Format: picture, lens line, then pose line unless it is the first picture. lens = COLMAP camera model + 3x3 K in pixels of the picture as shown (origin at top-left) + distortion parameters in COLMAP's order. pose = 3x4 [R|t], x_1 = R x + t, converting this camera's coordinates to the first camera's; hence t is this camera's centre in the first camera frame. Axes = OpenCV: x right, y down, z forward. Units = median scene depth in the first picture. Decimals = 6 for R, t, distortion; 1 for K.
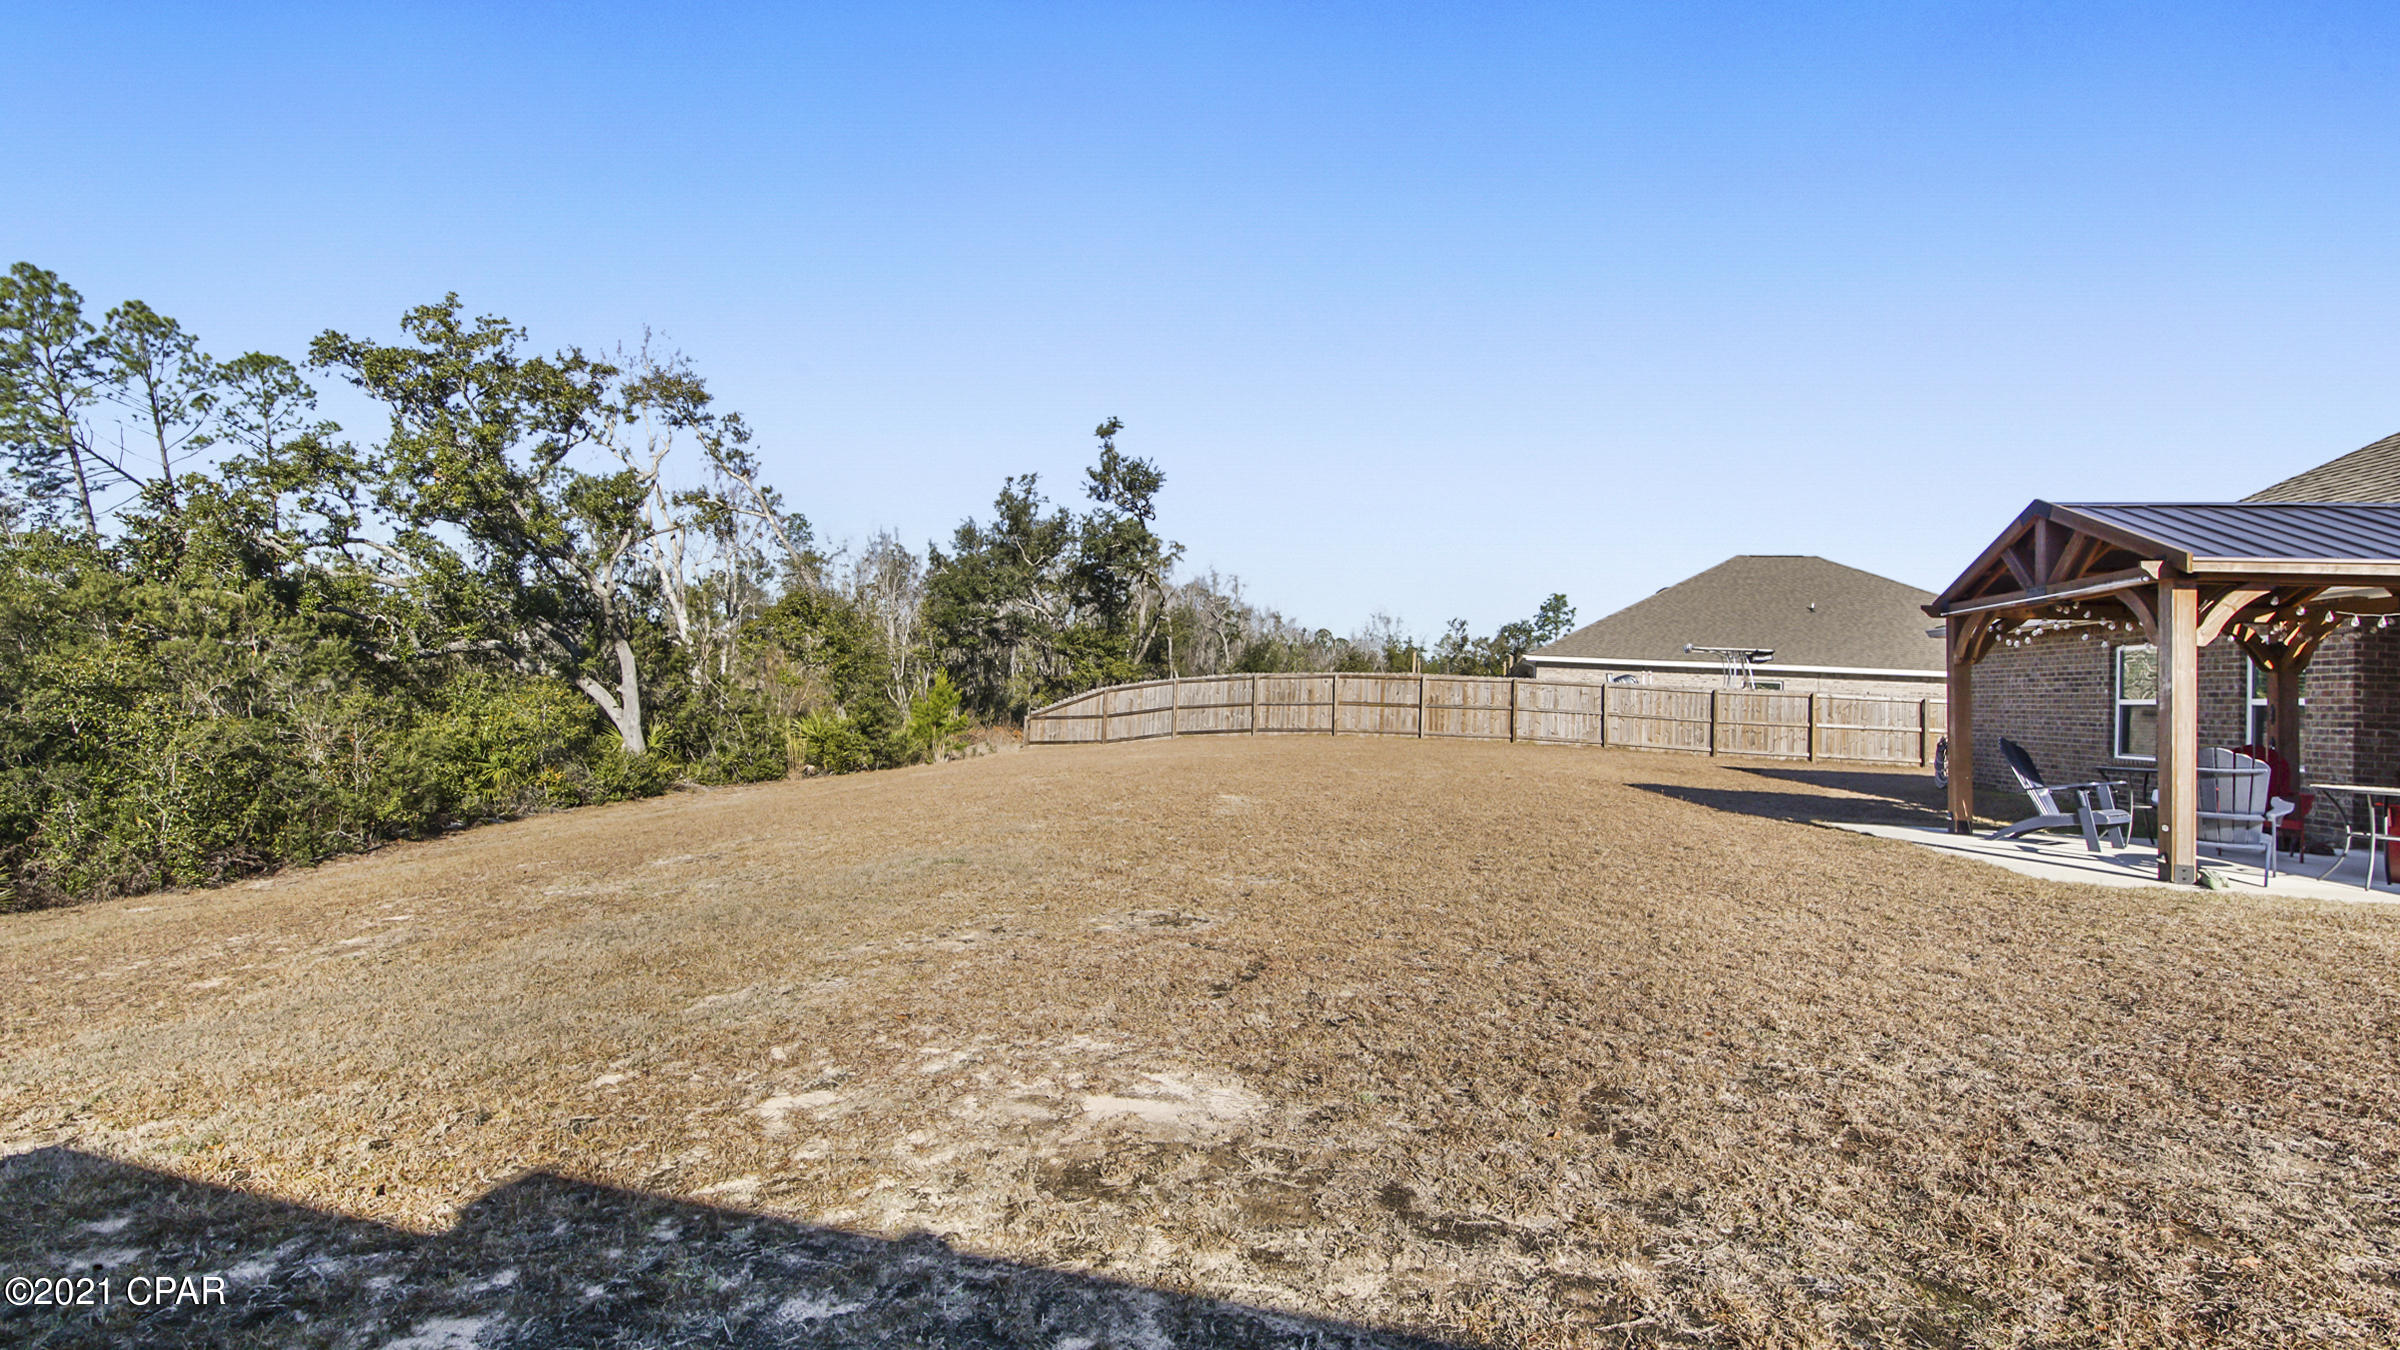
lens RADIAL K [[1045.3, 0, 1195.0], [0, 1045.3, 676.8], [0, 0, 1]] dist [0.025336, -0.016118]
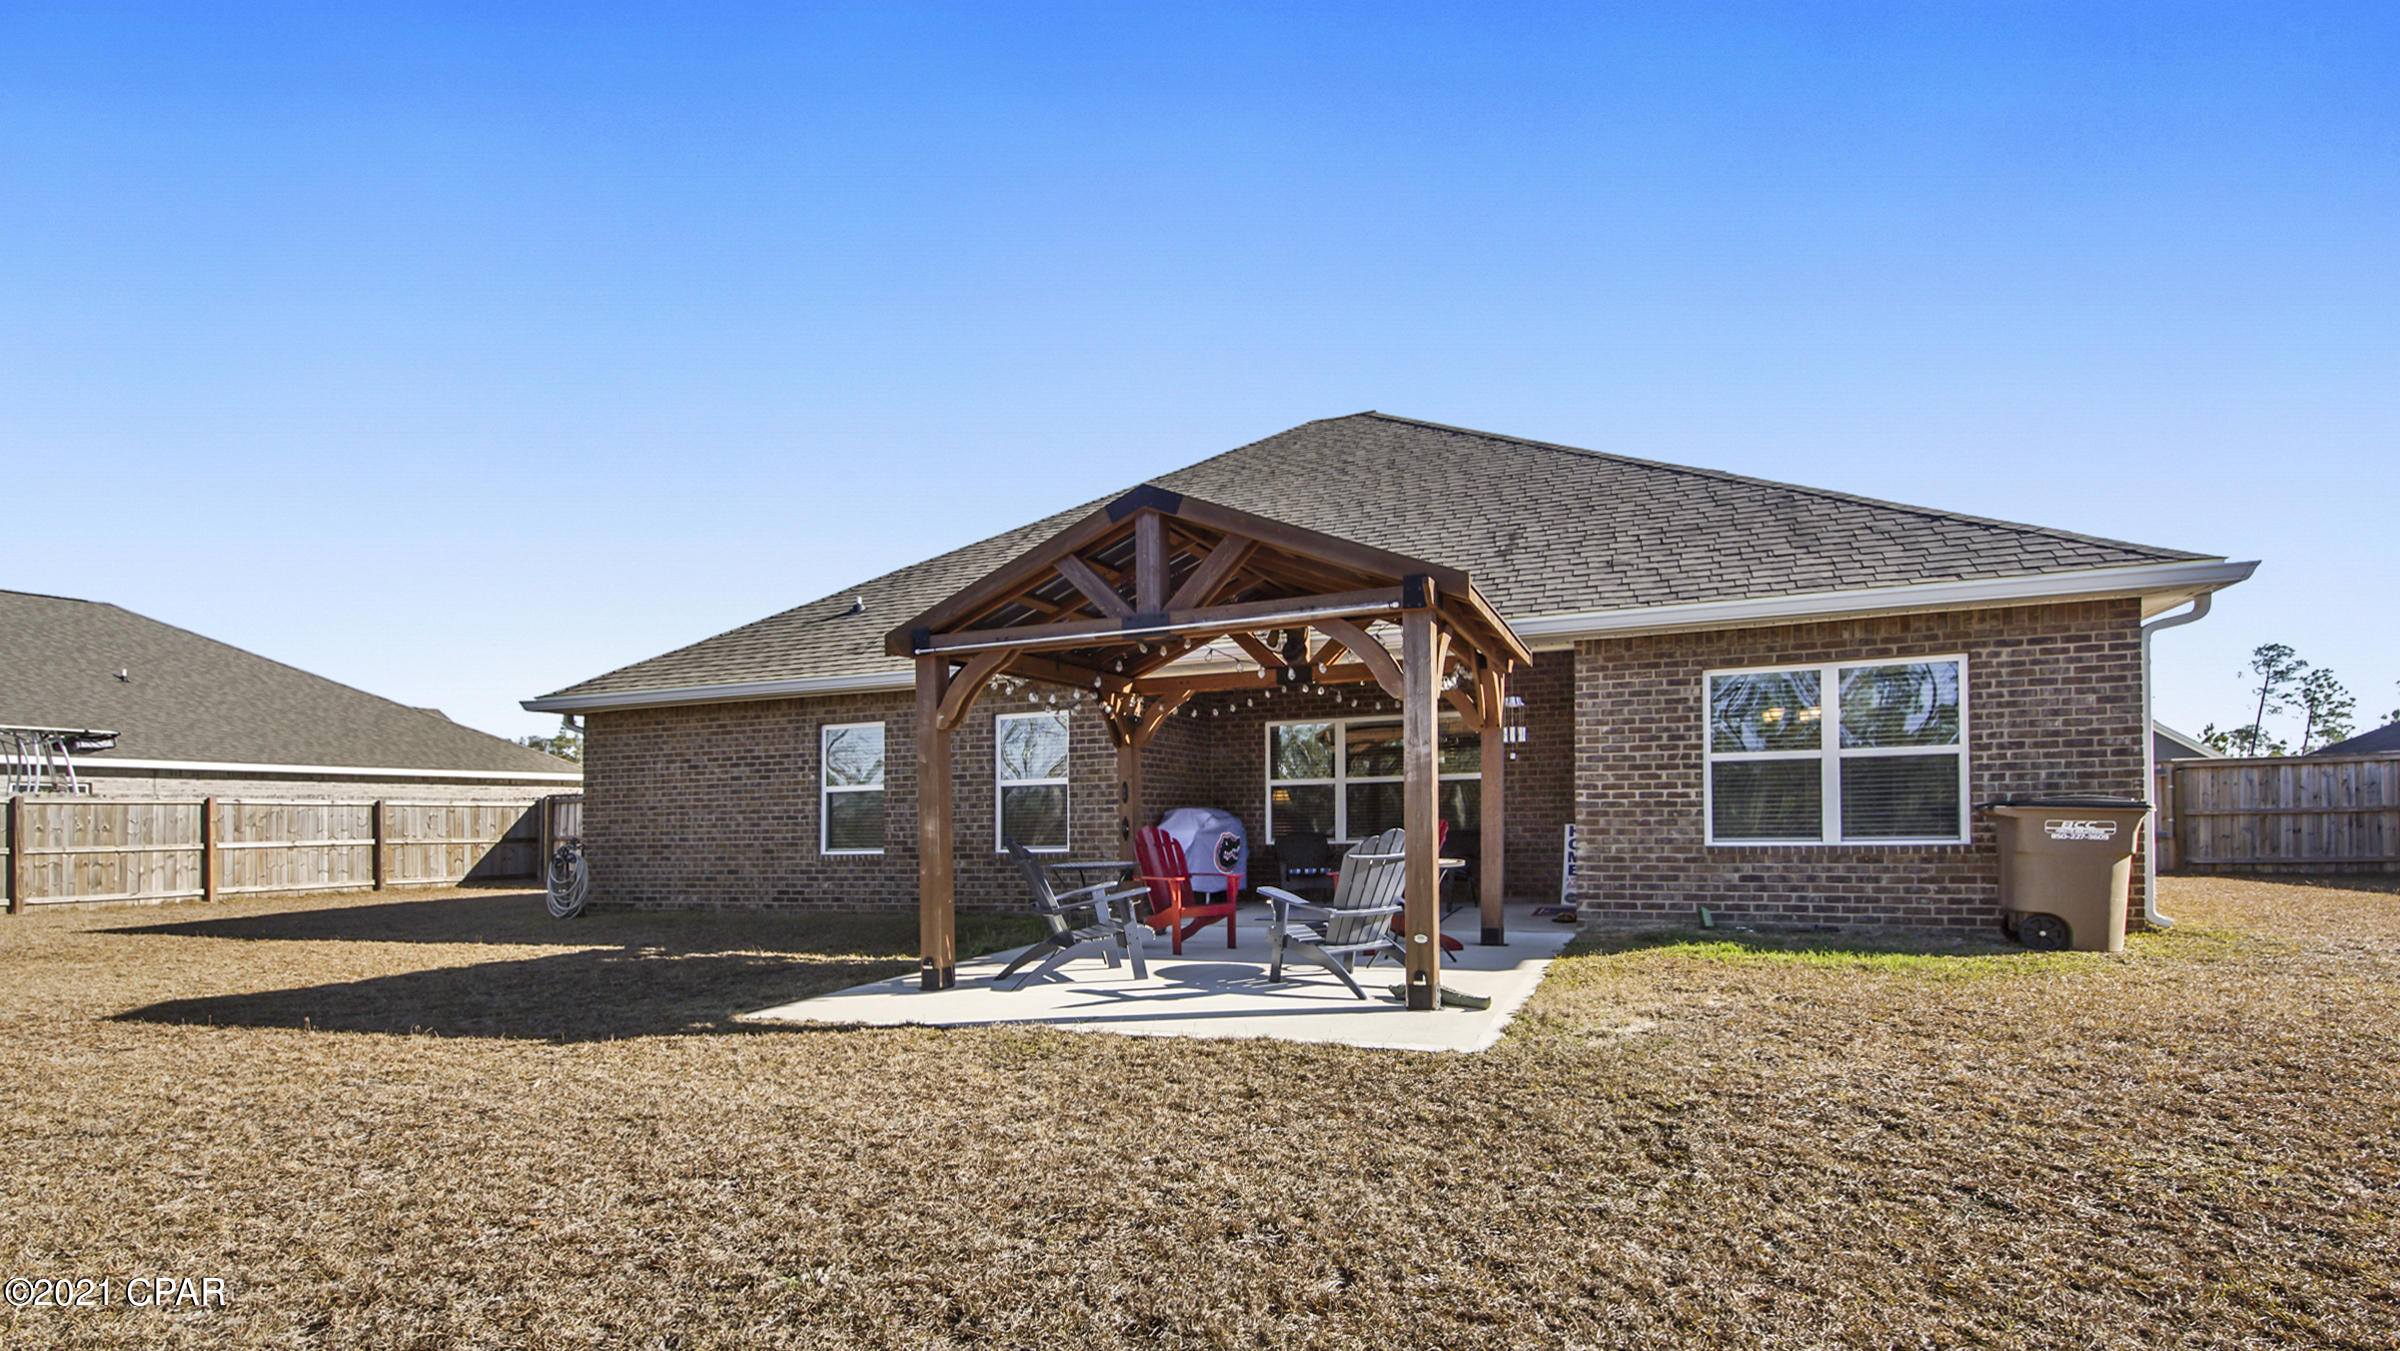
lens RADIAL K [[1061.5, 0, 1205.7], [0, 1061.5, 763.6], [0, 0, 1]] dist [0.022477, -0.000077]
pose [[0.188046, 0.002715, 0.982156, 0.083187], [0.012139, 0.999913, -0.005088, 0.011390], [-0.982085, 0.012880, 0.187997, 0.549249]]
